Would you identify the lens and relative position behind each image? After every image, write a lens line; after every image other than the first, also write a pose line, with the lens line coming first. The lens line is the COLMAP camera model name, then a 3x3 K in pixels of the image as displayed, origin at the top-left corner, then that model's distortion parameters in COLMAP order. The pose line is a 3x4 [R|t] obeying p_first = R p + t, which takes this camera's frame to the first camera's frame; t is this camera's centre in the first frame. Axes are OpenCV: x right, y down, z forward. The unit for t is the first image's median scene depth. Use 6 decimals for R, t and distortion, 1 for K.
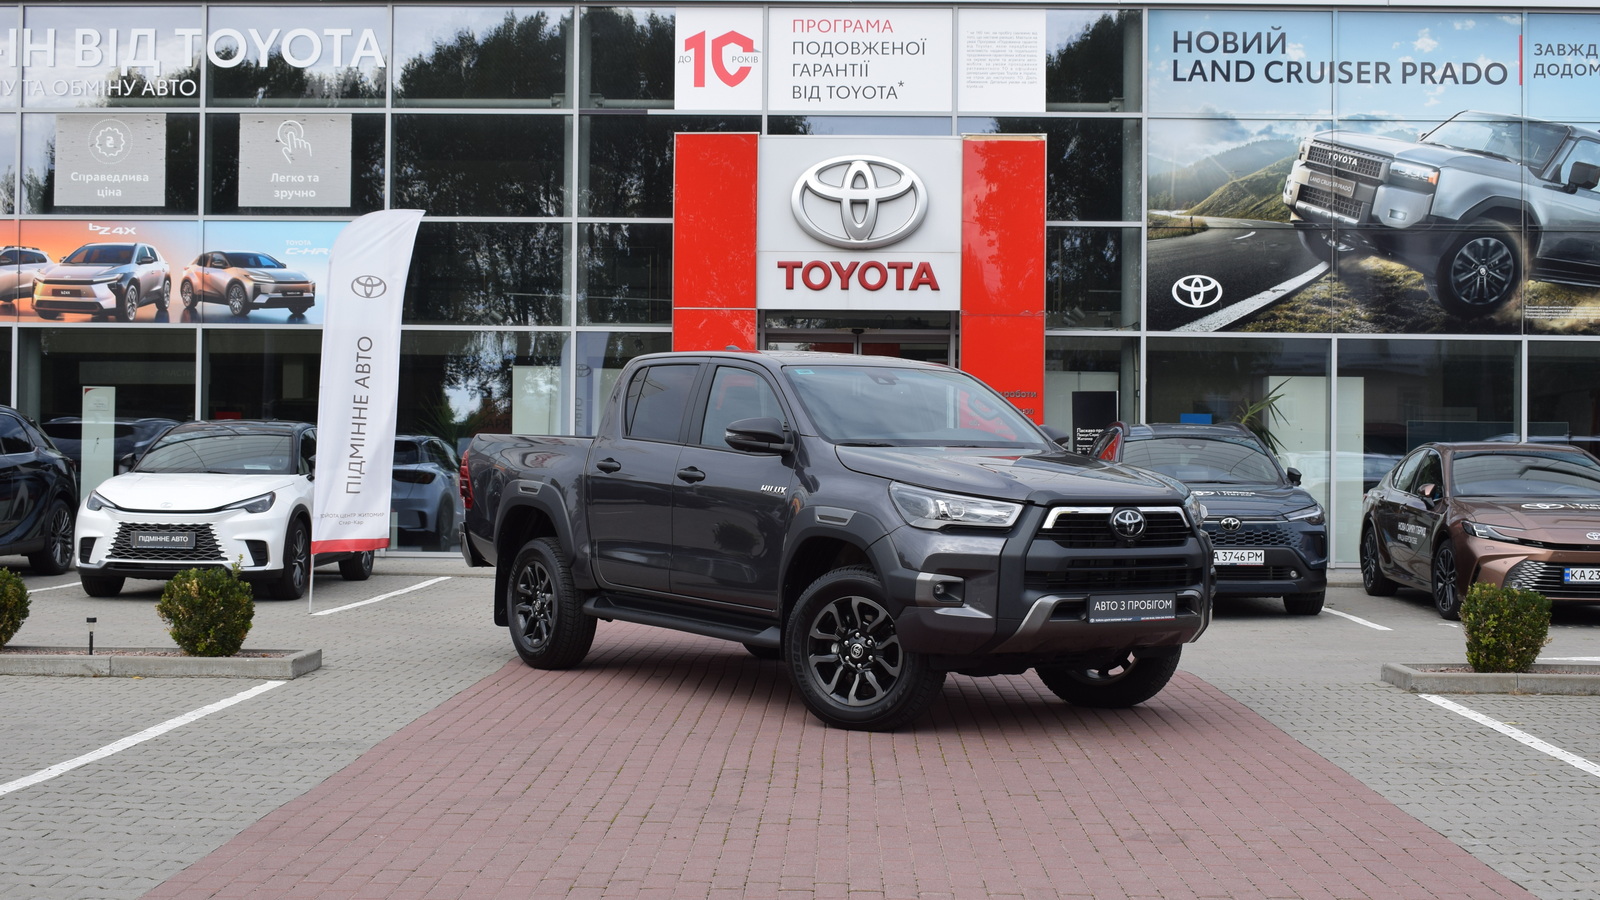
lens RADIAL K [[2121.9, 0, 800.0], [0, 2121.9, 450.0], [0, 0, 1]] dist [-0.039029, -0.005597]
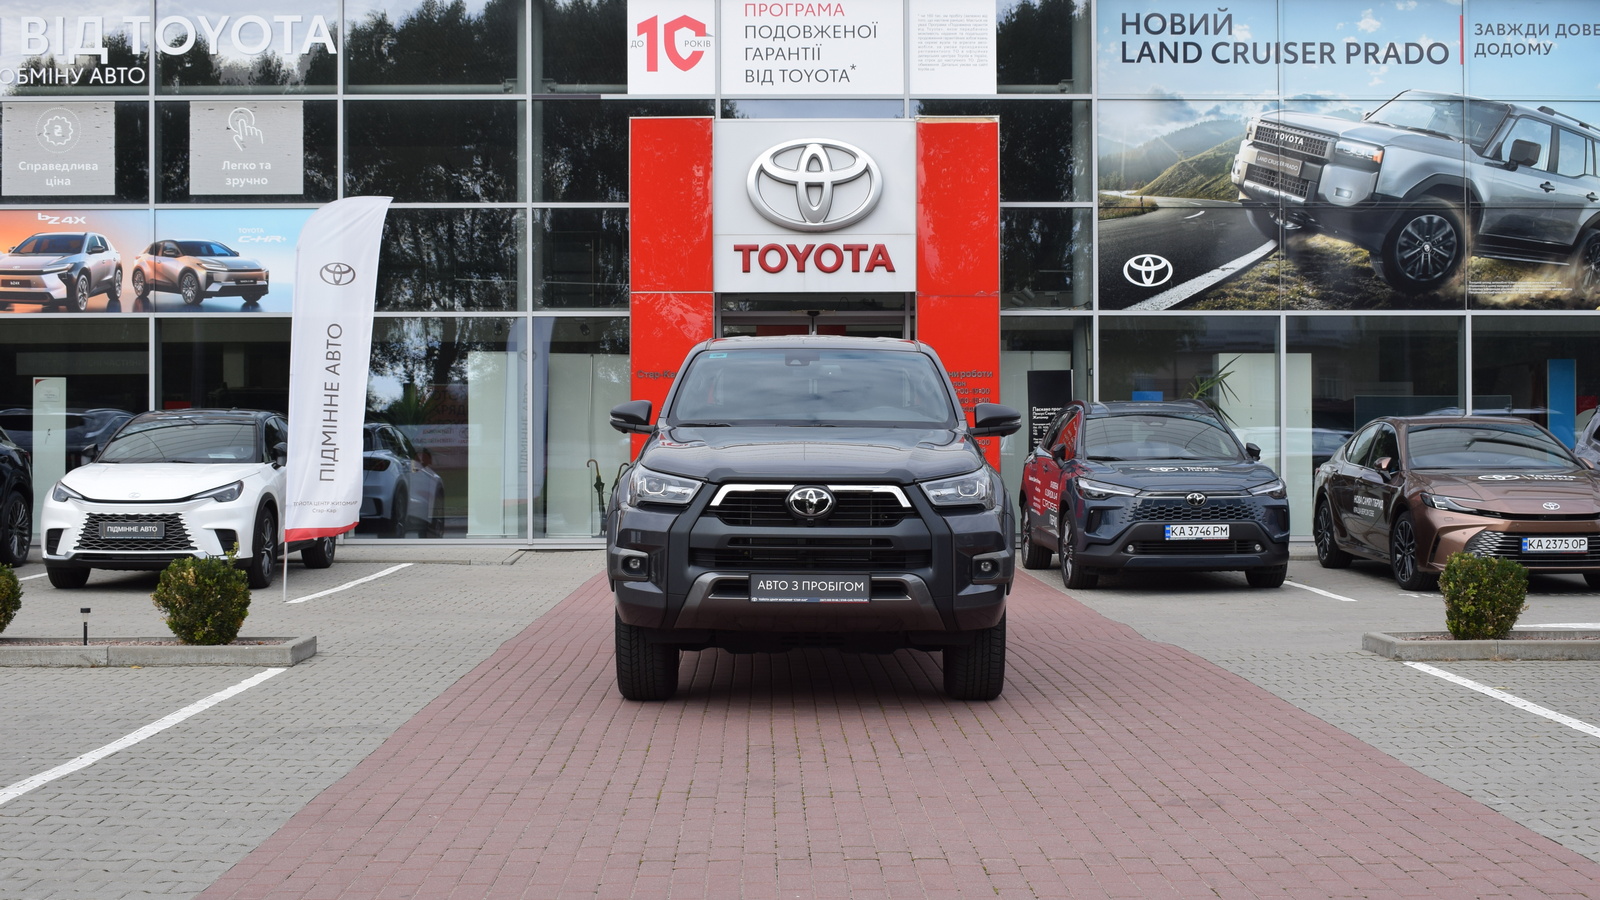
lens RADIAL K [[2121.9, 0, 800.0], [0, 2121.9, 450.0], [0, 0, 1]] dist [-0.039029, -0.005597]
pose [[0.999164, -0.013084, 0.038738, -0.019028], [0.012769, 0.999884, 0.008357, 0.000302], [-0.038843, -0.007855, 0.999214, -0.005725]]
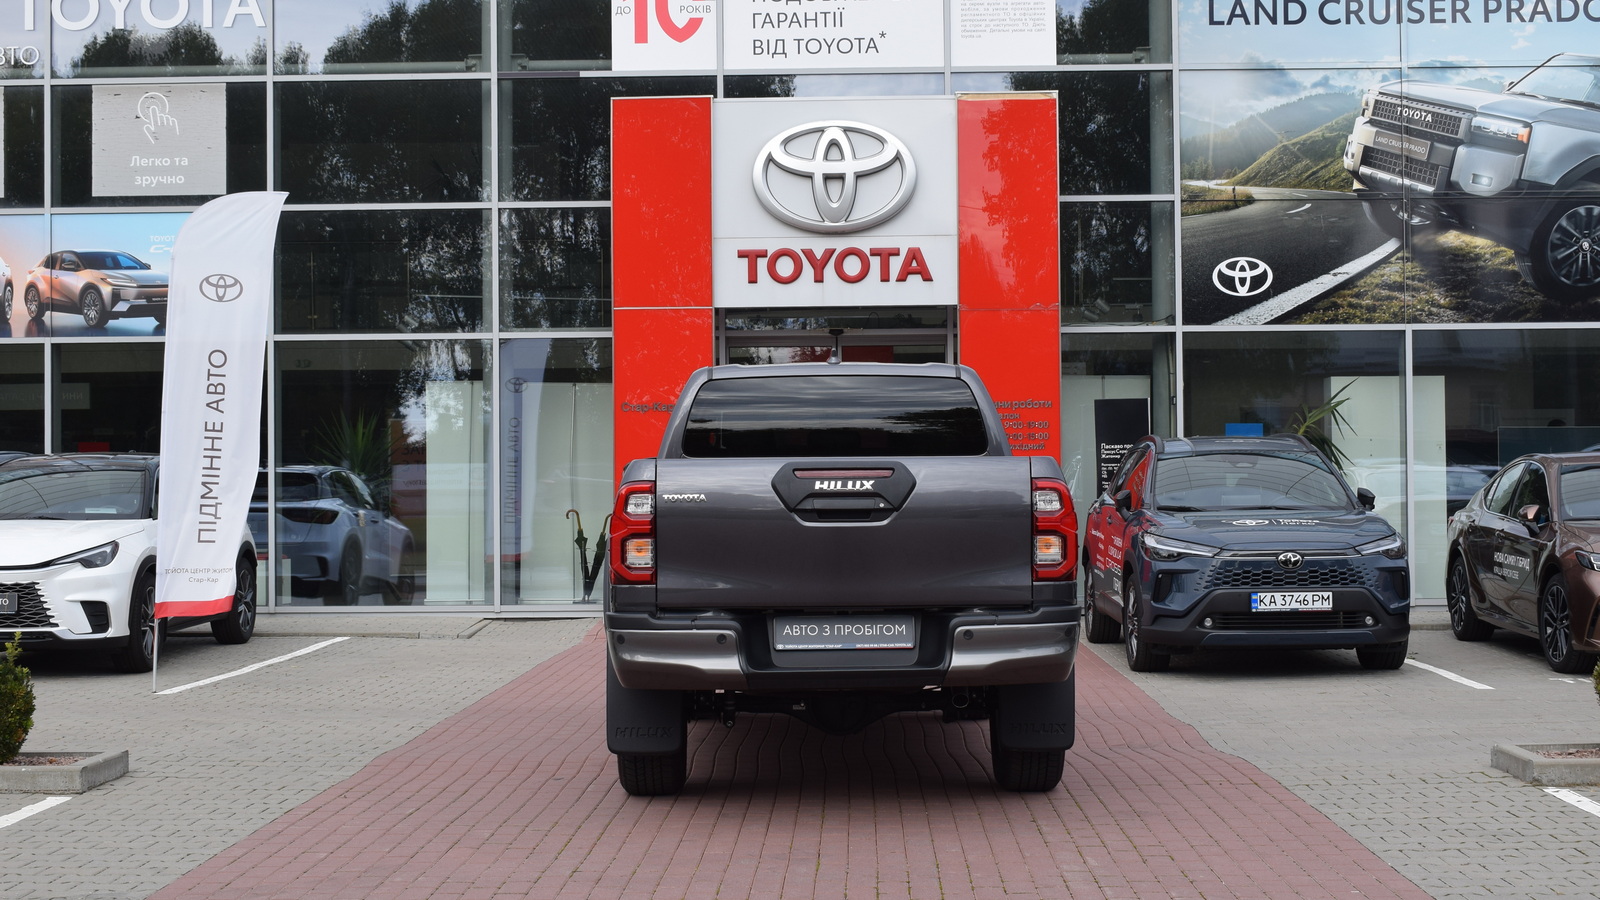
lens RADIAL K [[2359.4, 0, 800.0], [0, 2359.4, 450.0], [0, 0, 1]] dist [-0.029997, 0.020656]
pose [[0.999827, -0.018563, -0.001165, 0.013255], [0.018553, 0.999798, -0.007694, -0.002789], [0.001308, 0.007671, 0.999970, 0.073610]]
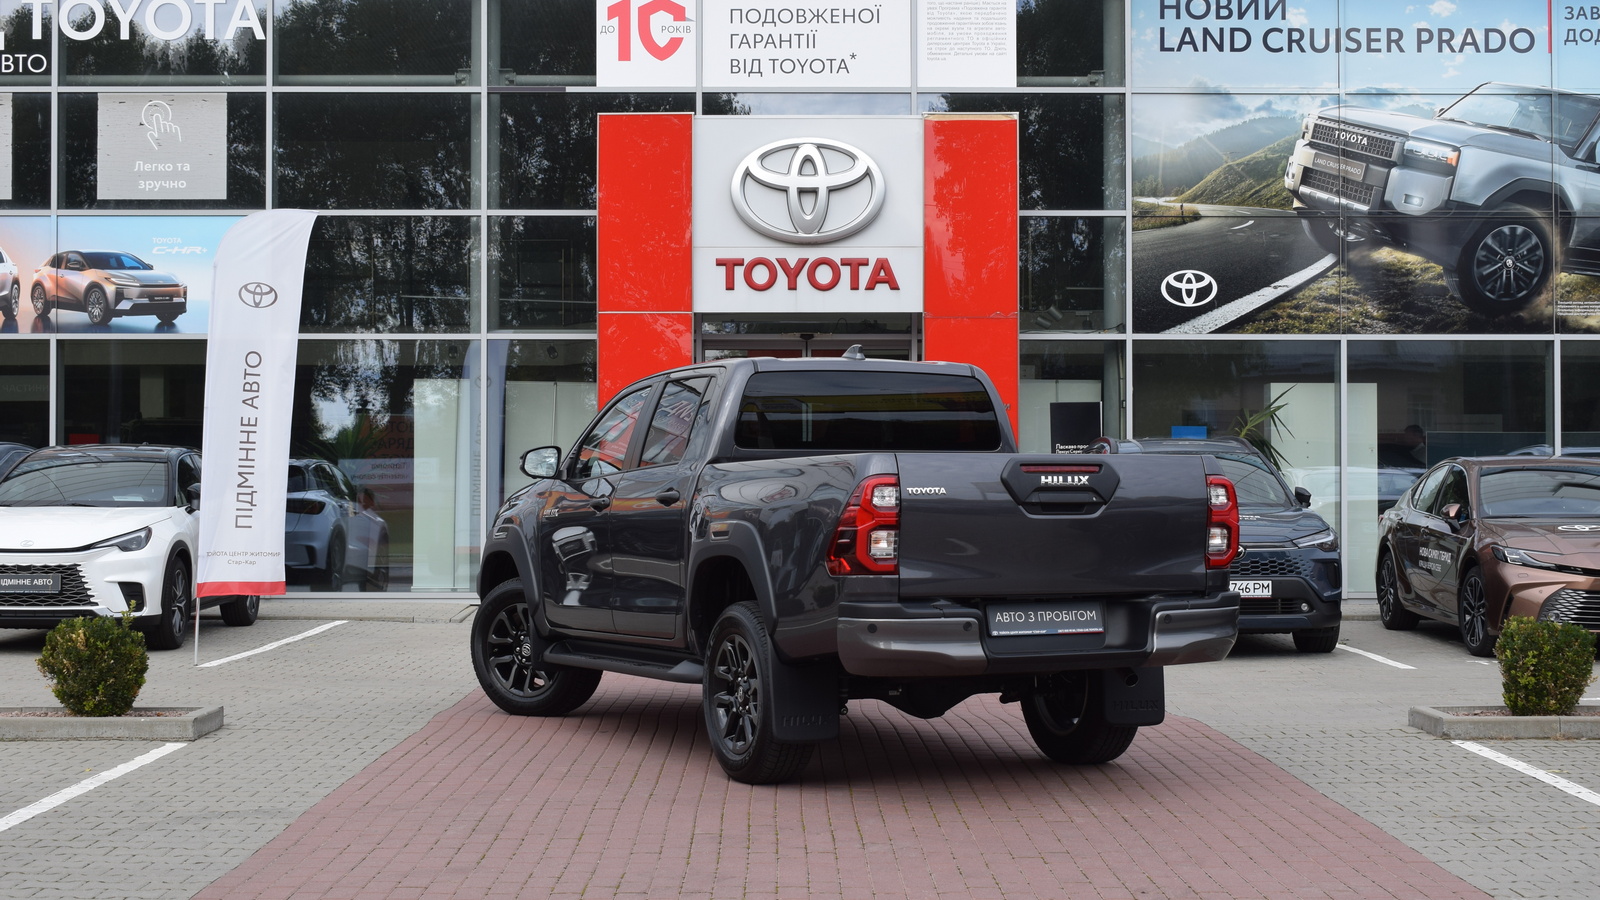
lens RADIAL K [[2447.4, 0, 800.0], [0, 2447.4, 450.0], [0, 0, 1]] dist [-0.015636, 0.000494]
pose [[0.999434, -0.009776, 0.032176, -0.008978], [0.009982, 0.999931, -0.006255, -0.002433], [-0.032112, 0.006573, 0.999463, -0.017831]]
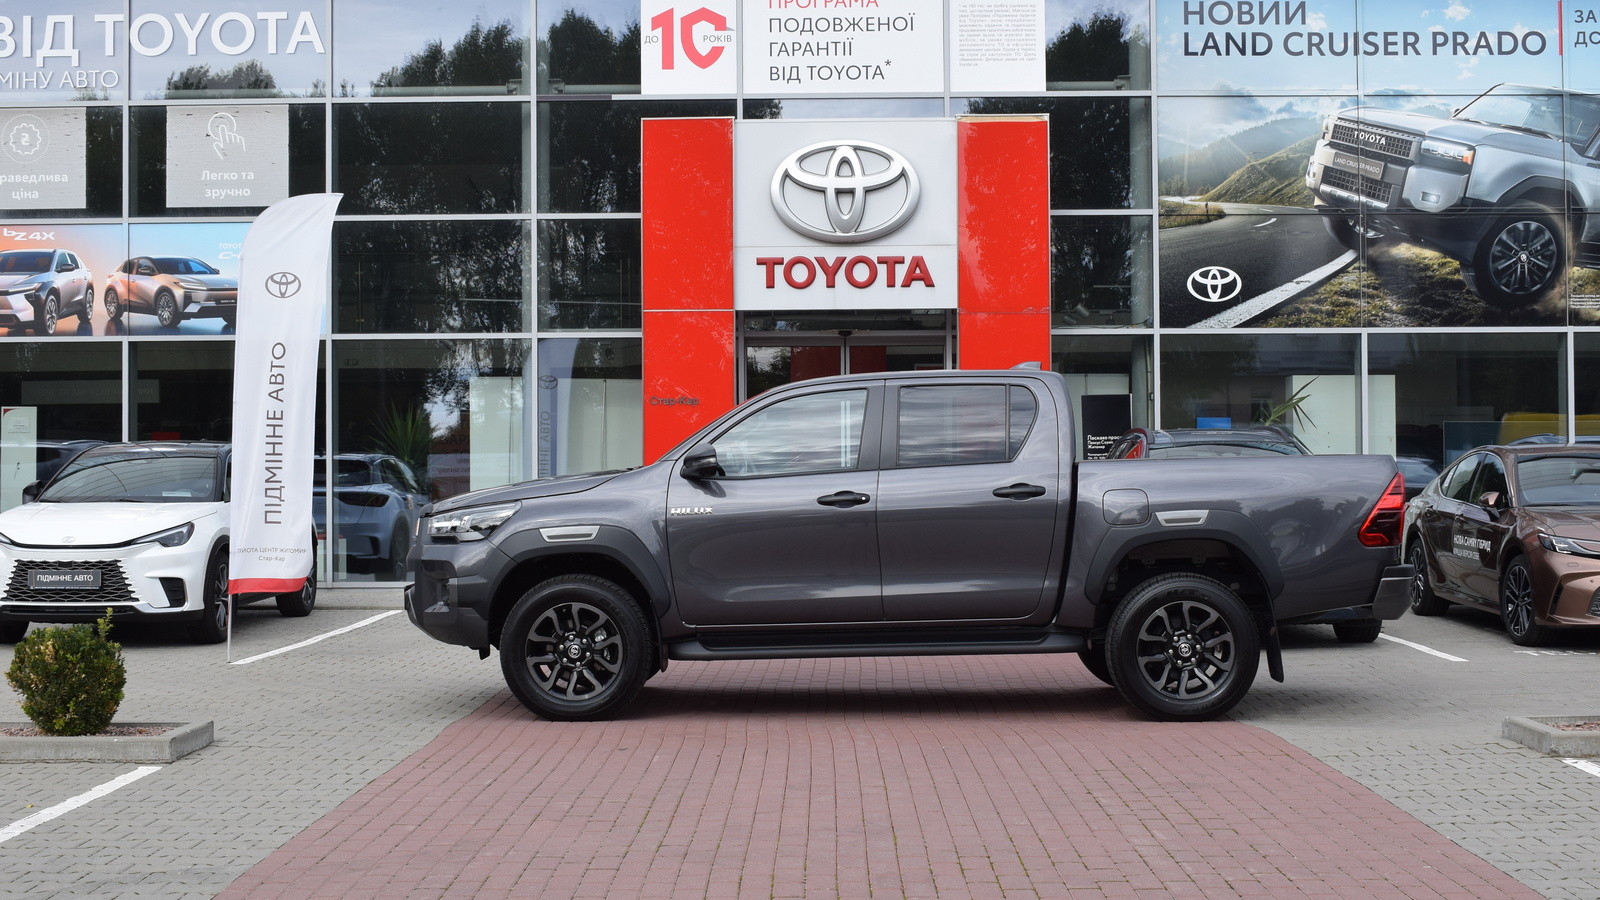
lens RADIAL K [[2066.9, 0, 800.0], [0, 2066.9, 450.0], [0, 0, 1]] dist [-0.043099, -0.008527]
pose [[0.999809, -0.015897, 0.011366, -0.003257], [0.015946, 0.999864, -0.004172, -0.002183], [-0.011298, 0.004353, 0.999927, 0.109309]]
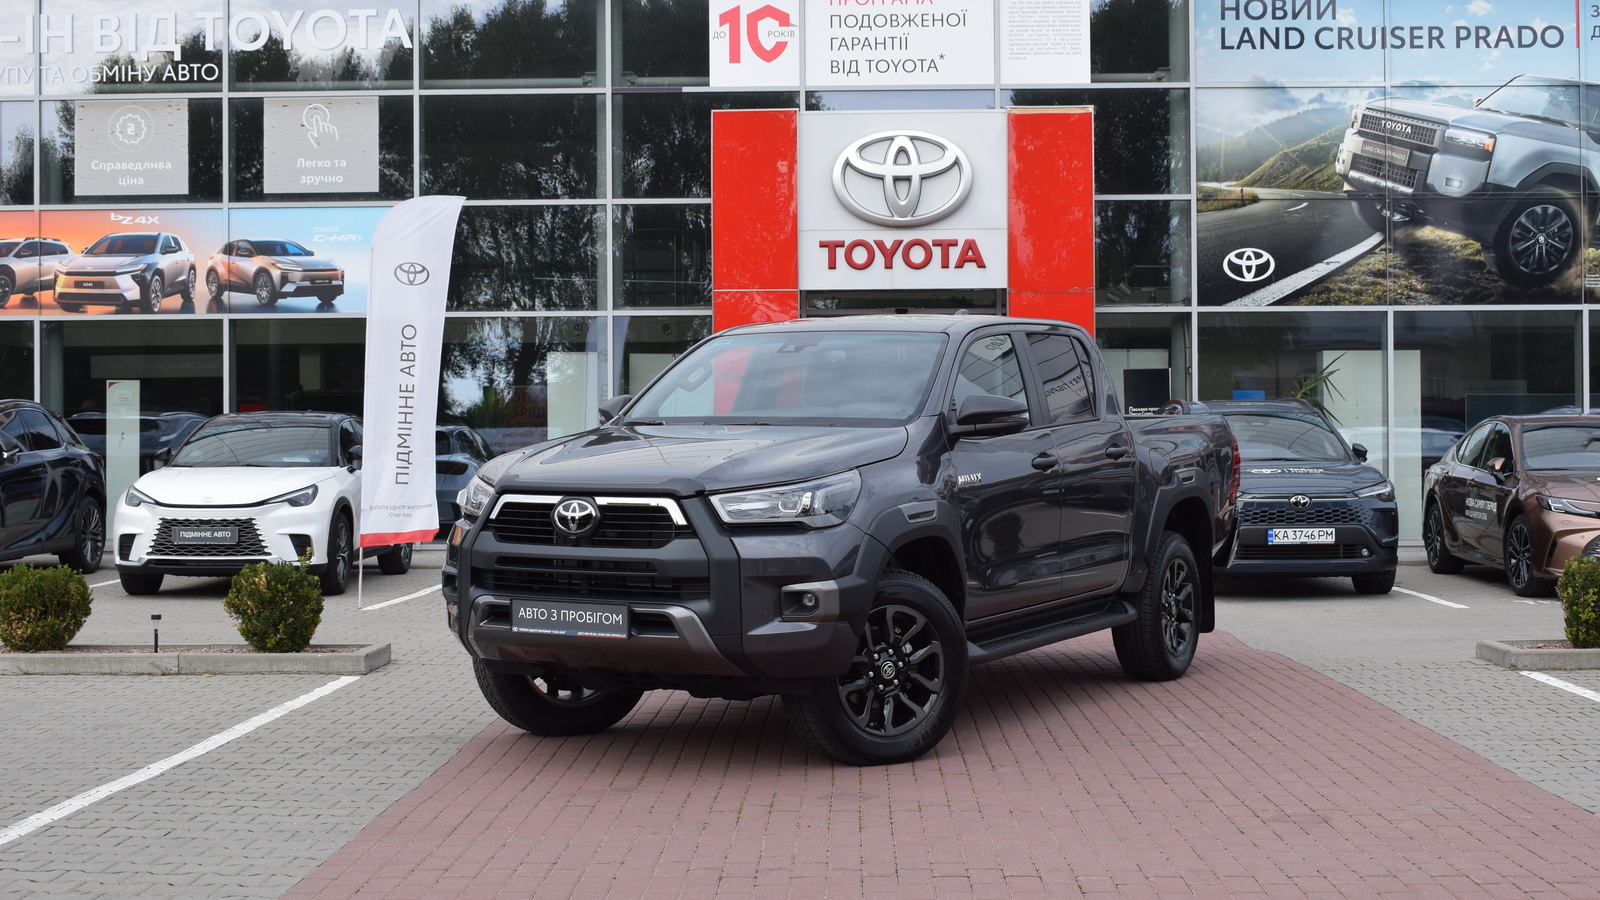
lens RADIAL K [[2178.0, 0, 800.0], [0, 2178.0, 450.0], [0, 0, 1]] dist [-0.039214, -0.006210]
pose [[0.999875, -0.015675, -0.002099, -0.018415], [0.015688, 0.999857, 0.006259, 0.000849], [0.002001, -0.006291, 0.999978, -0.001417]]
